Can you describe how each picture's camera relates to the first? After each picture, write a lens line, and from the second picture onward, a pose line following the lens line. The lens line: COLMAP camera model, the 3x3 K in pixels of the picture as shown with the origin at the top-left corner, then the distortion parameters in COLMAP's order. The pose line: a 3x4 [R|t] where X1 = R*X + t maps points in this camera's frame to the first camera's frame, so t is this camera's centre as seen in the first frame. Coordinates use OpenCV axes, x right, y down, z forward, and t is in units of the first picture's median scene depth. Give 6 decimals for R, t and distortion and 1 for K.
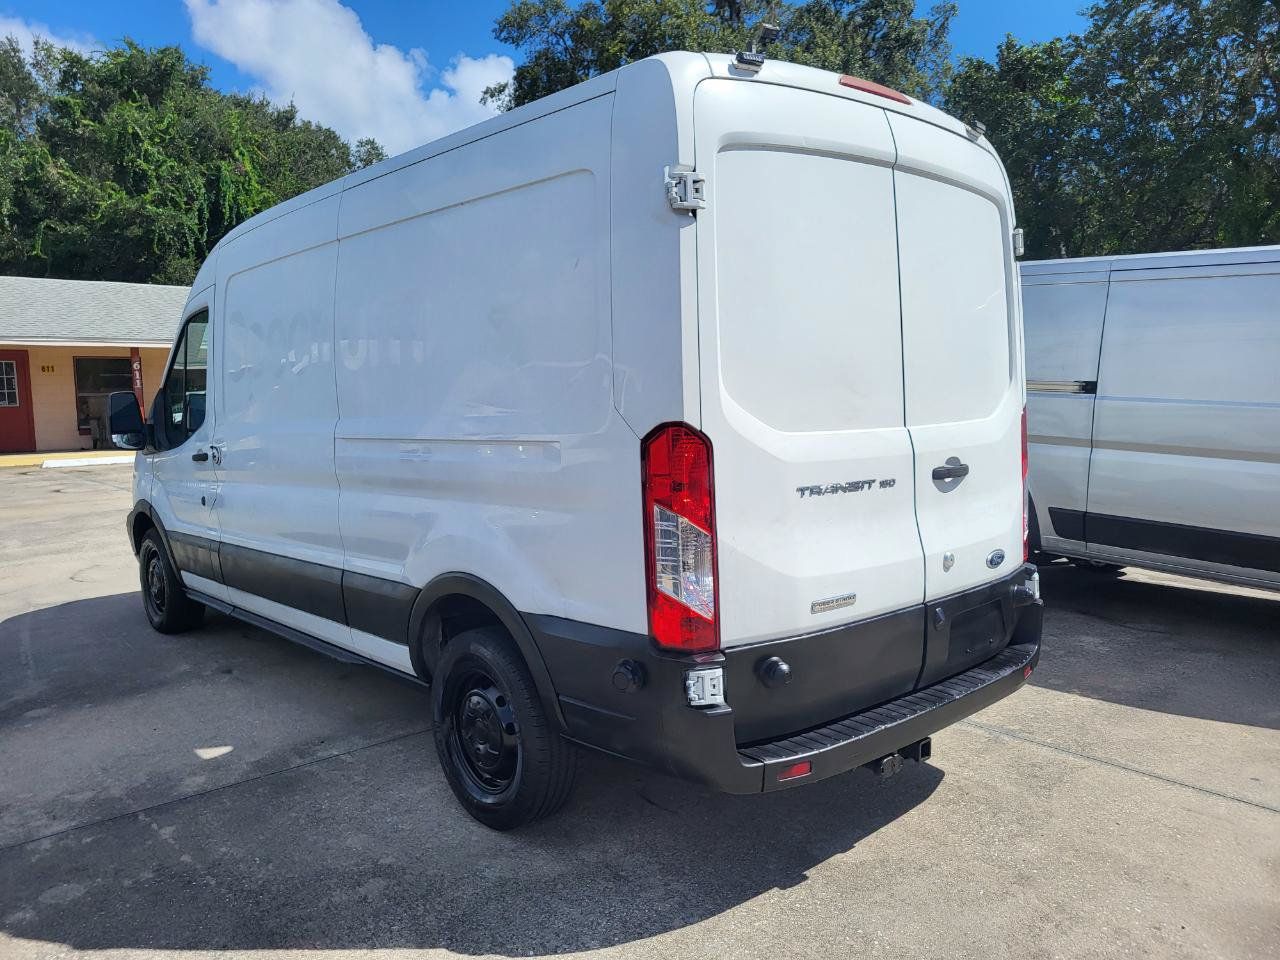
lens RADIAL K [[958.8, 0, 640.7], [0, 958.8, 494.7], [0, 0, 1]] dist [0.044193, -0.030513]
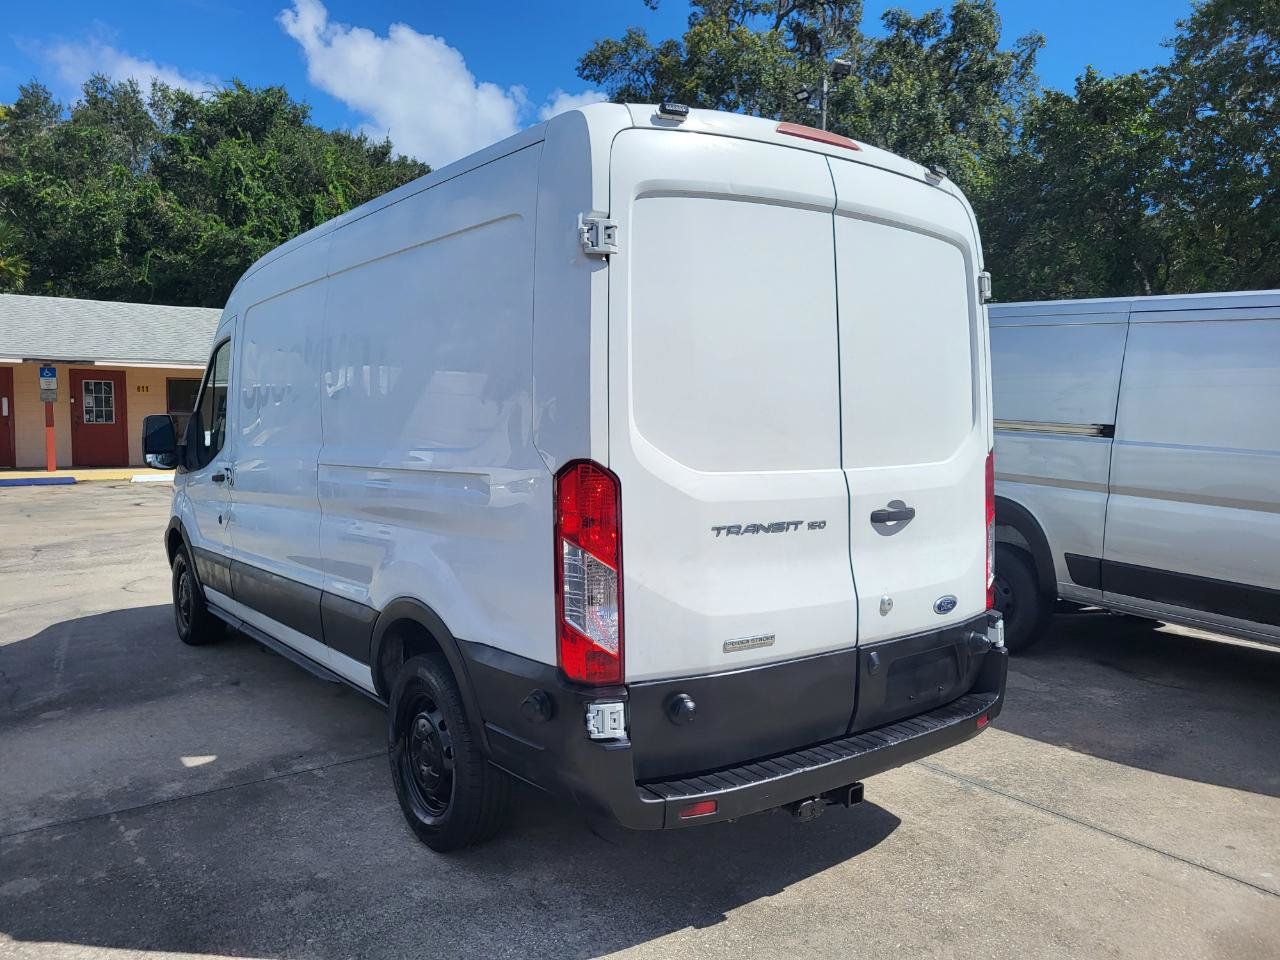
lens RADIAL K [[958.8, 0, 634.9], [0, 958.8, 495.7], [0, 0, 1]] dist [0.042672, -0.025814]
pose [[0.995618, 0.028917, -0.088926, 0.129533], [-0.031466, 0.999129, -0.027391, -0.007415], [0.088057, 0.030069, 0.995662, -0.010758]]
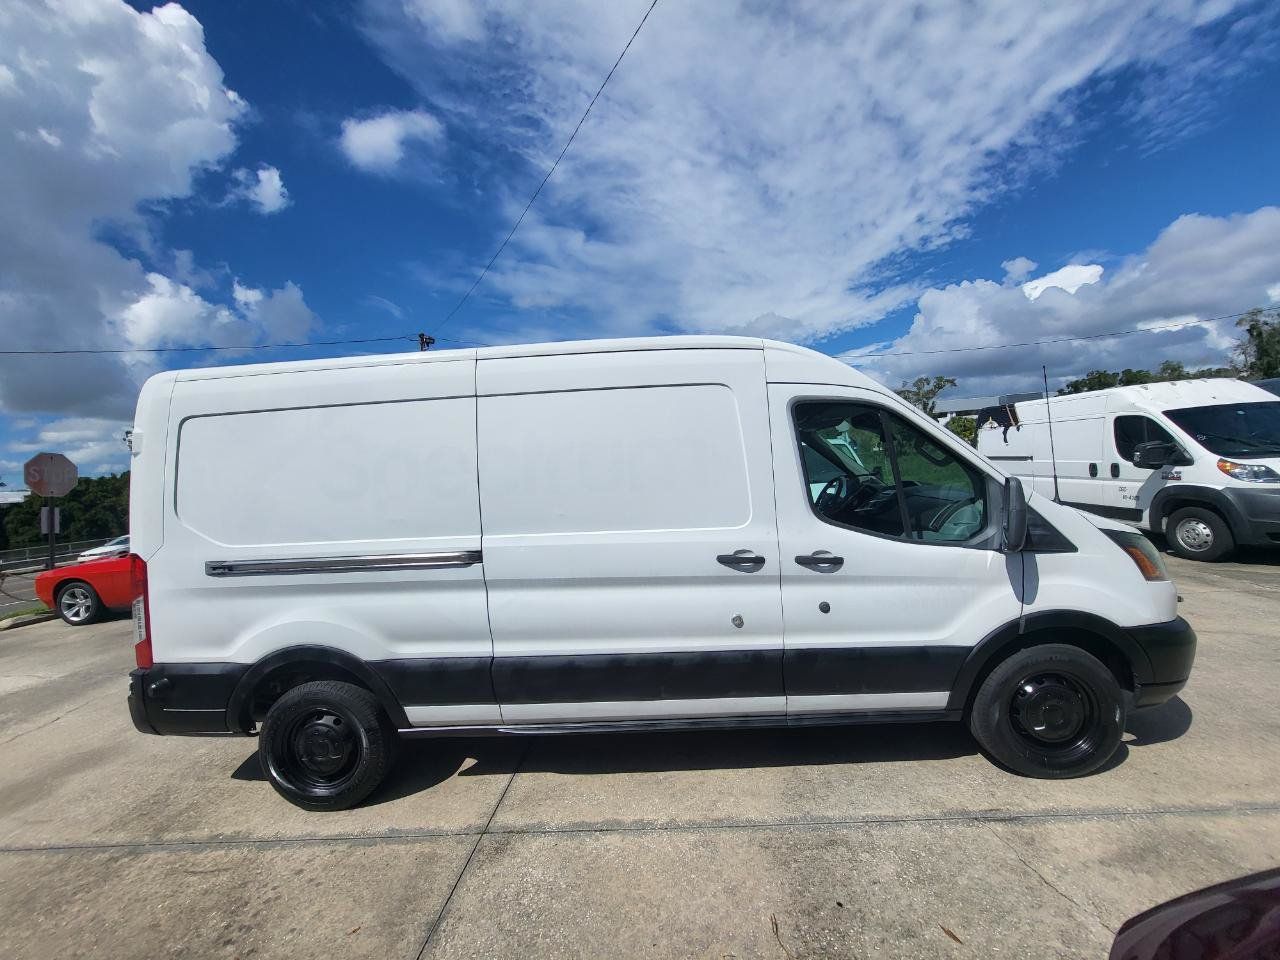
lens RADIAL K [[505.1, 0, 641.5], [0, 505.1, 490.0], [0, 0, 1]] dist [-0.001359, 0.000243]
pose [[-0.700854, 0.086775, -0.708007, 0.406655], [0.002643, 0.992882, 0.119074, -0.284559], [0.713300, 0.081582, -0.696095, 2.112101]]
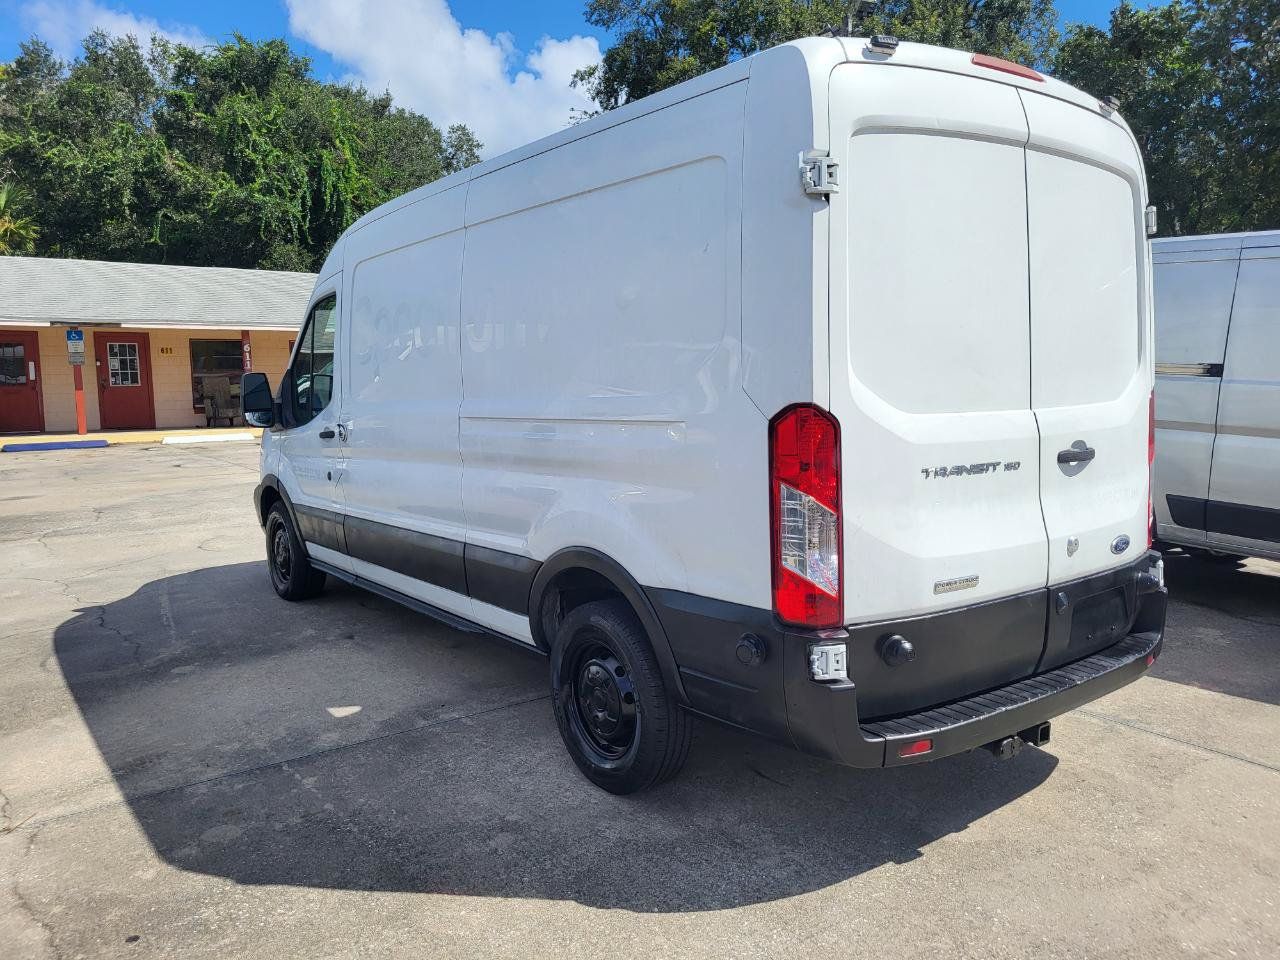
lens RADIAL K [[955.9, 0, 630.5], [0, 955.9, 494.5], [0, 0, 1]] dist [0.045565, -0.025755]
pose [[0.995523, 0.014905, -0.093342, -0.036283], [-0.013184, 0.999732, 0.019028, 0.003200], [0.093600, -0.017712, 0.995452, -0.024998]]
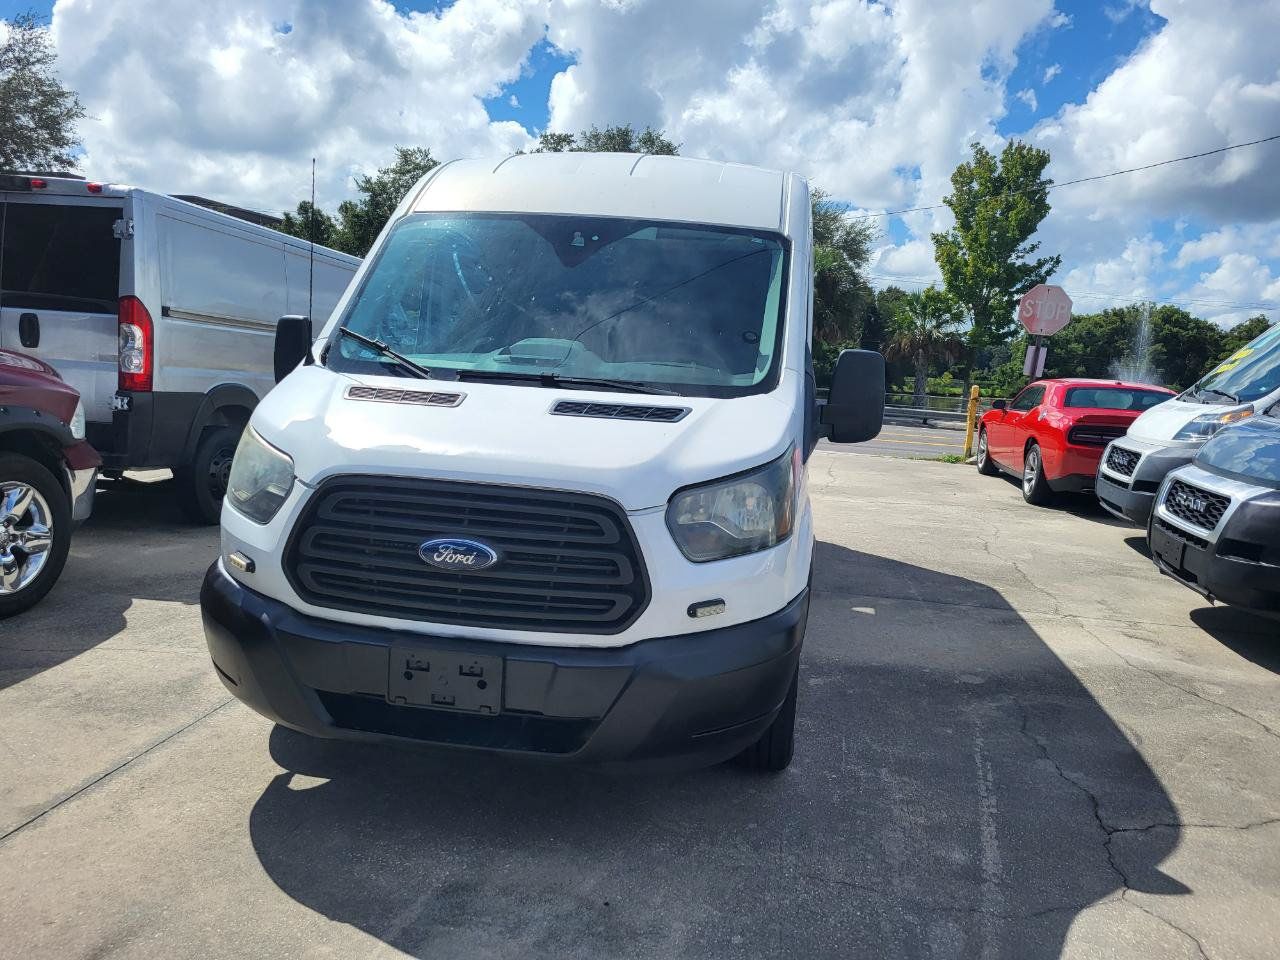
lens RADIAL K [[985.1, 0, 635.8], [0, 985.1, 493.4], [0, 0, 1]] dist [0.067720, -0.058135]
pose [[-0.629903, -0.137961, 0.764322, -1.500586], [0.040264, 0.976973, 0.209527, -0.248577], [-0.775629, 0.162757, -0.609844, 2.409183]]
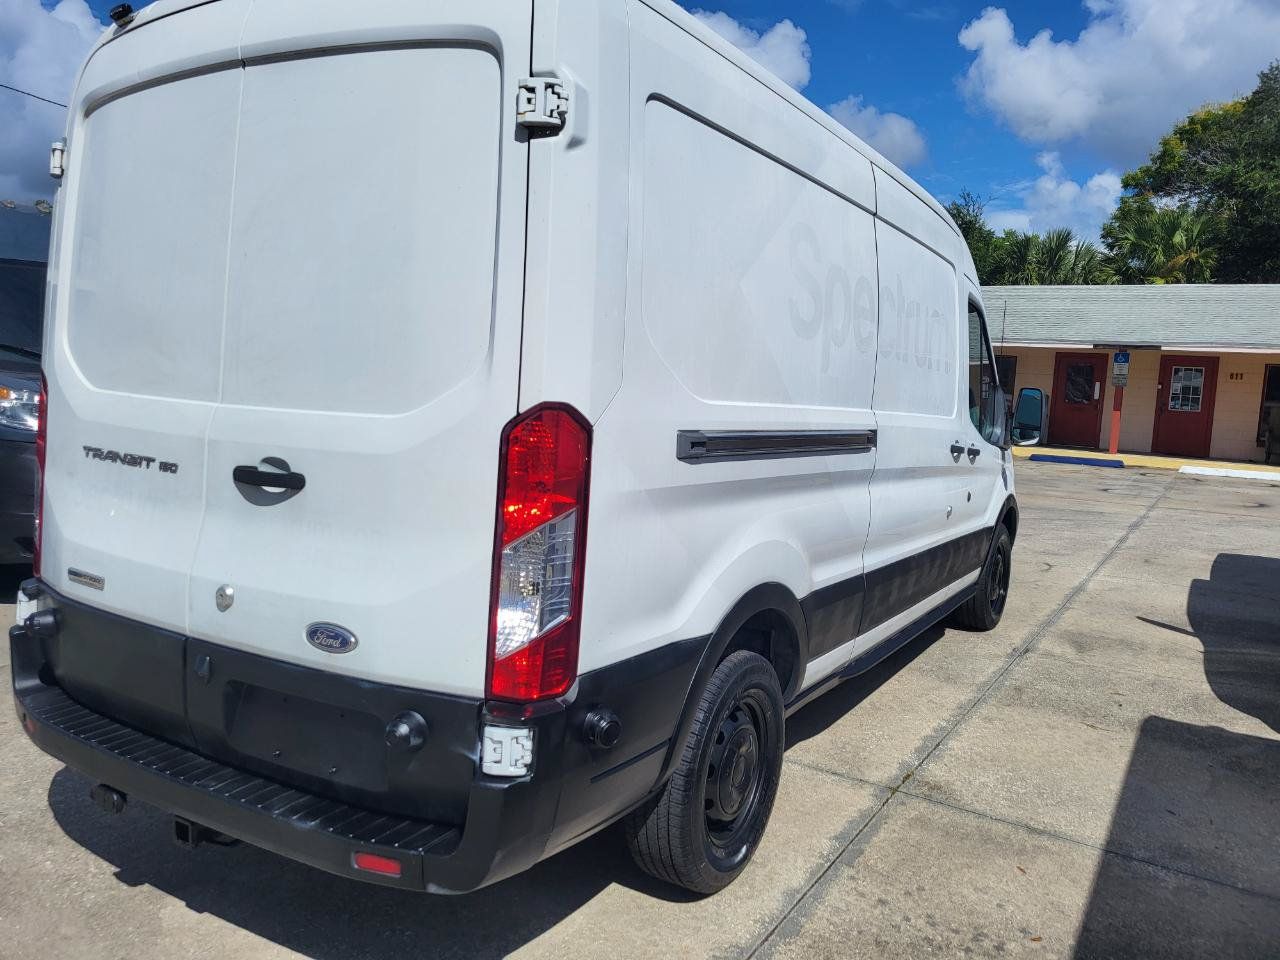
lens RADIAL K [[964.9, 0, 658.7], [0, 964.9, 475.3], [0, 0, 1]] dist [0.052886, -0.038437]
pose [[0.300180, 0.130194, -0.944956, 0.956143], [-0.163252, 0.983038, 0.083581, -0.116532], [0.939809, 0.129177, 0.316342, 0.935968]]
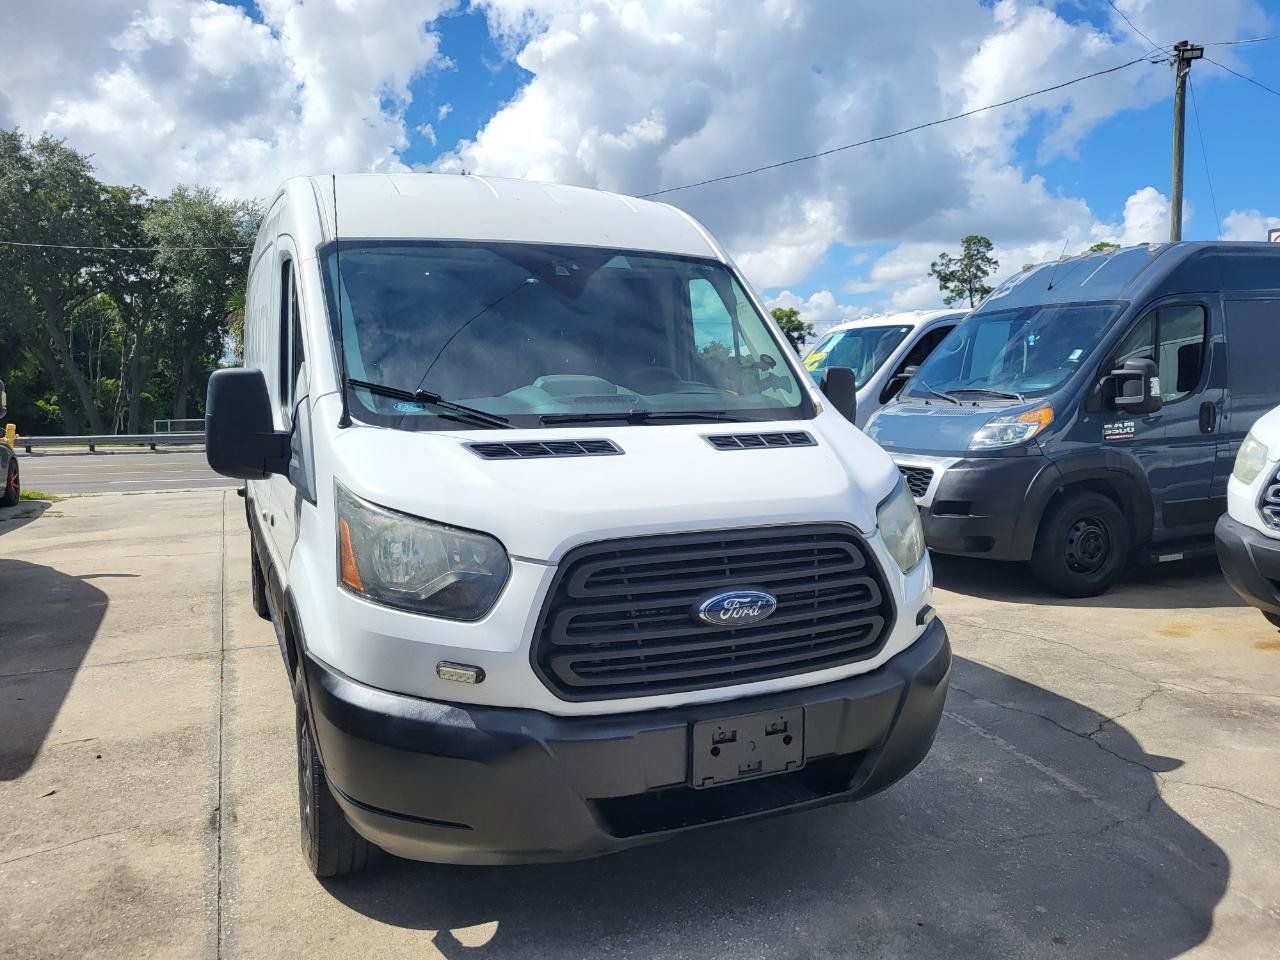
lens RADIAL K [[995.9, 0, 655.1], [0, 995.9, 465.2], [0, 0, 1]] dist [0.055823, -0.046844]
pose [[-0.950600, -0.001601, 0.310413, -1.003063], [0.059985, 0.980191, 0.188752, -0.286220], [-0.304566, 0.198047, -0.931674, 2.720548]]
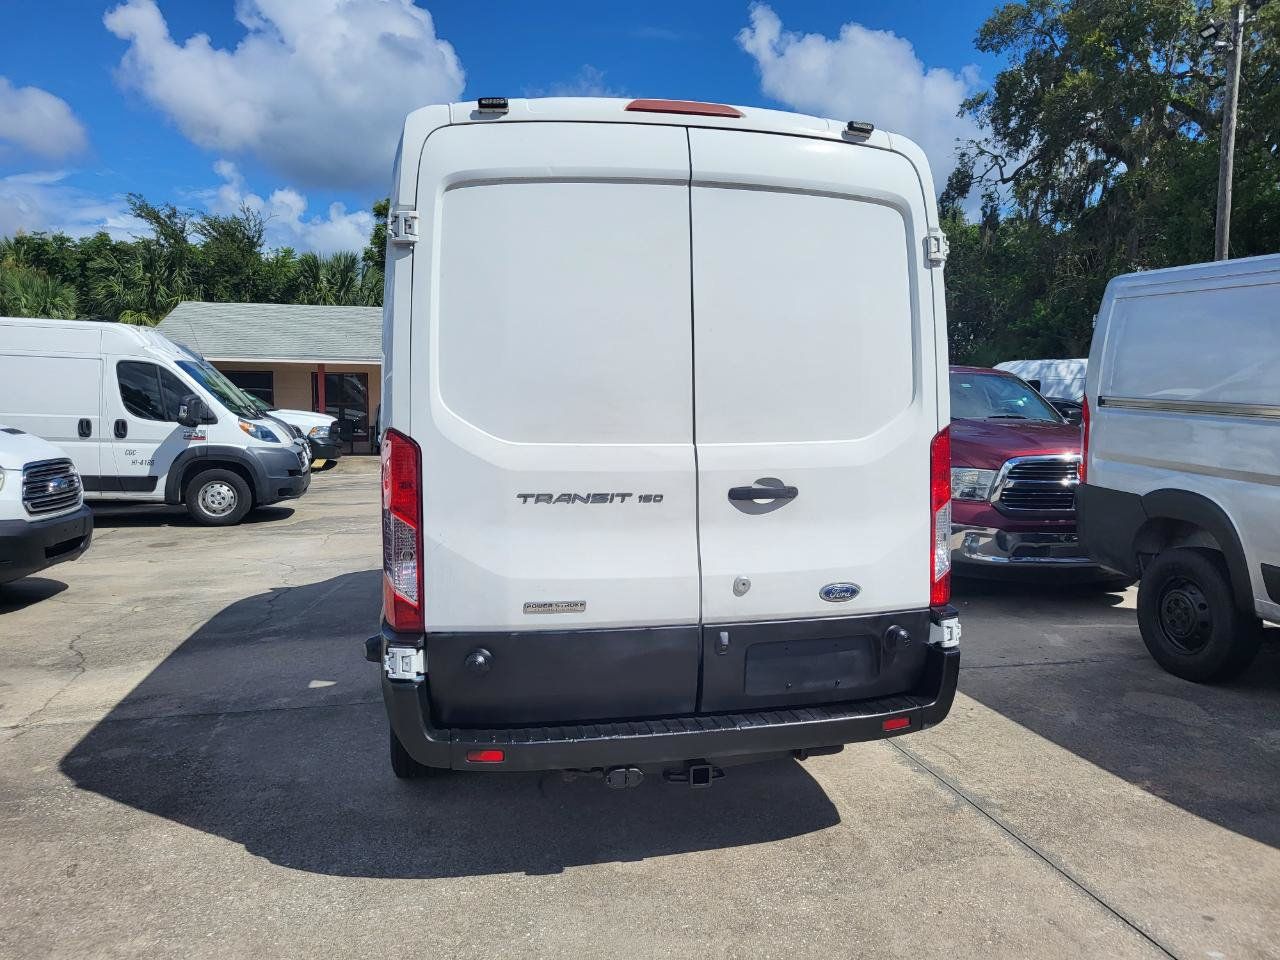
lens RADIAL K [[959.9, 0, 661.4], [0, 959.9, 495.5], [0, 0, 1]] dist [0.044725, -0.027633]
pose [[0.876644, 0.060942, -0.477265, 0.617928], [-0.070112, 0.997538, -0.001406, -0.011838], [0.476004, 0.034694, 0.878758, 0.102233]]
